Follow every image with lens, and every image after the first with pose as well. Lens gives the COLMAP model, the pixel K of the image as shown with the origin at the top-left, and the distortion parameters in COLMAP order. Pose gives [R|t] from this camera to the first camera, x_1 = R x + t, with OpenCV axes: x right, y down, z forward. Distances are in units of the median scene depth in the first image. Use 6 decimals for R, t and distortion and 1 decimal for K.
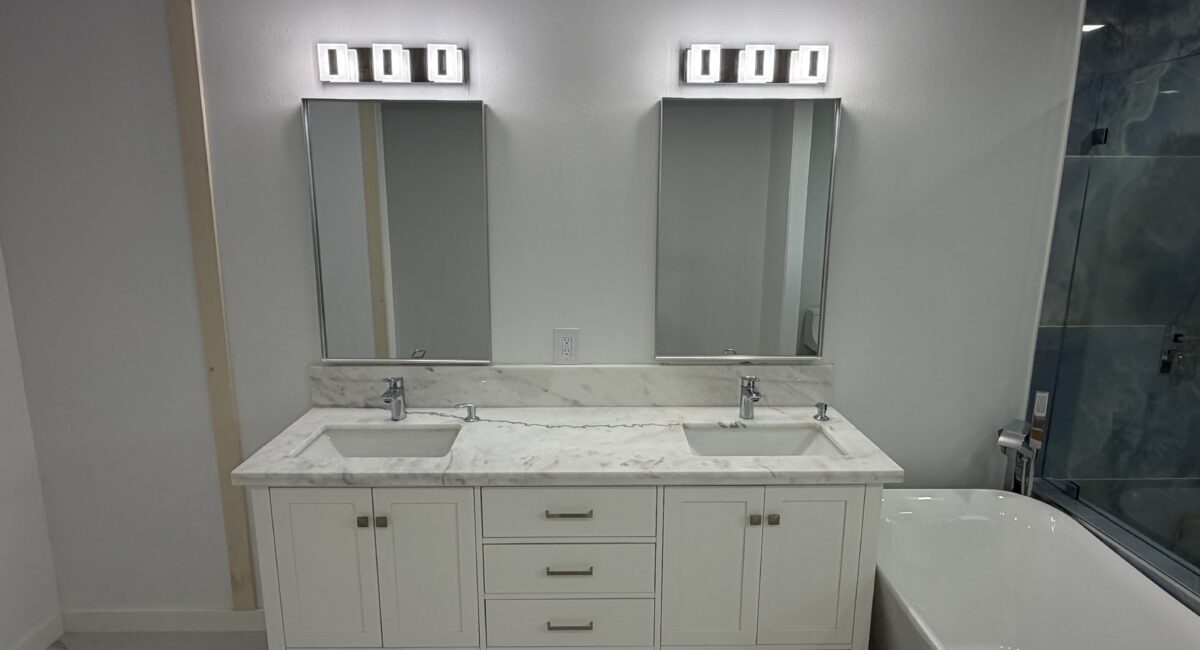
lens RADIAL K [[612.6, 0, 592.1], [0, 612.6, 326.0], [0, 0, 1]] dist [-0.001340, -0.001012]
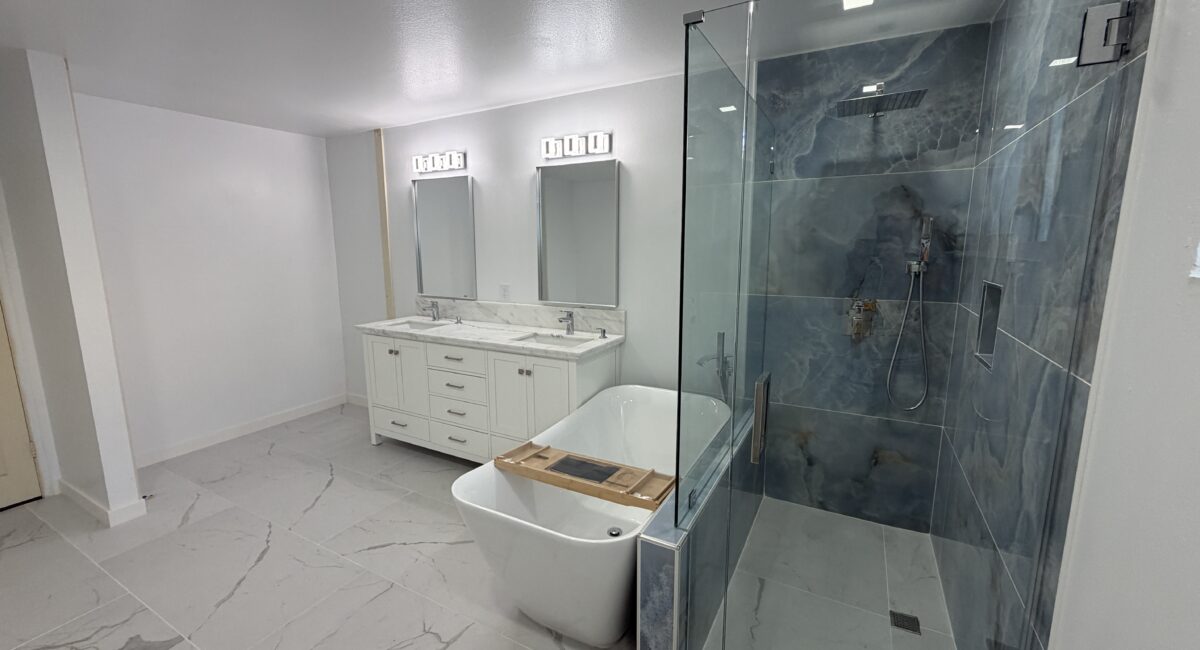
lens RADIAL K [[481.8, 0, 590.7], [0, 481.8, 323.9], [0, 0, 1]] dist [-0.002847, 0.000724]
pose [[0.868799, 0.077488, -0.489064, 1.023447], [-0.088831, 0.996047, 0.000010, 0.113436], [0.487131, 0.043435, 0.872248, -0.240990]]
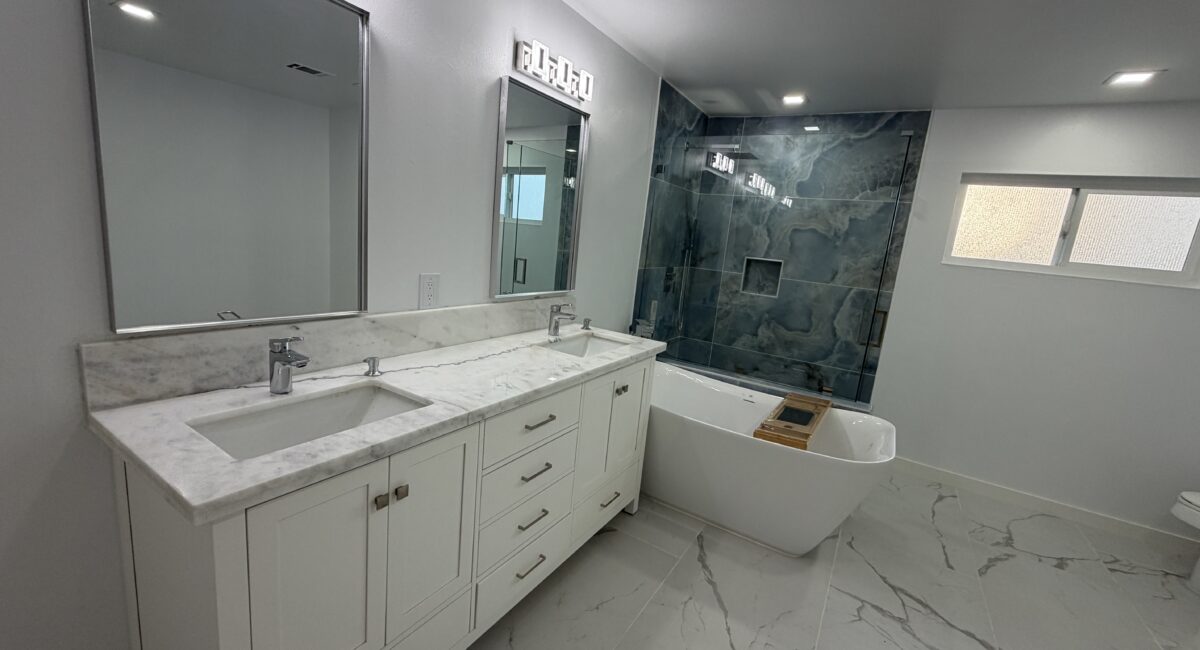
lens RADIAL K [[481.8, 0, 595.6], [0, 481.8, 327.0], [0, 0, 1]] dist [-0.002847, 0.000724]
pose [[0.532831, -0.109425, 0.839117, -0.611140], [0.064432, 0.993972, 0.088705, 0.041101], [-0.843765, 0.006802, 0.536670, 0.339438]]
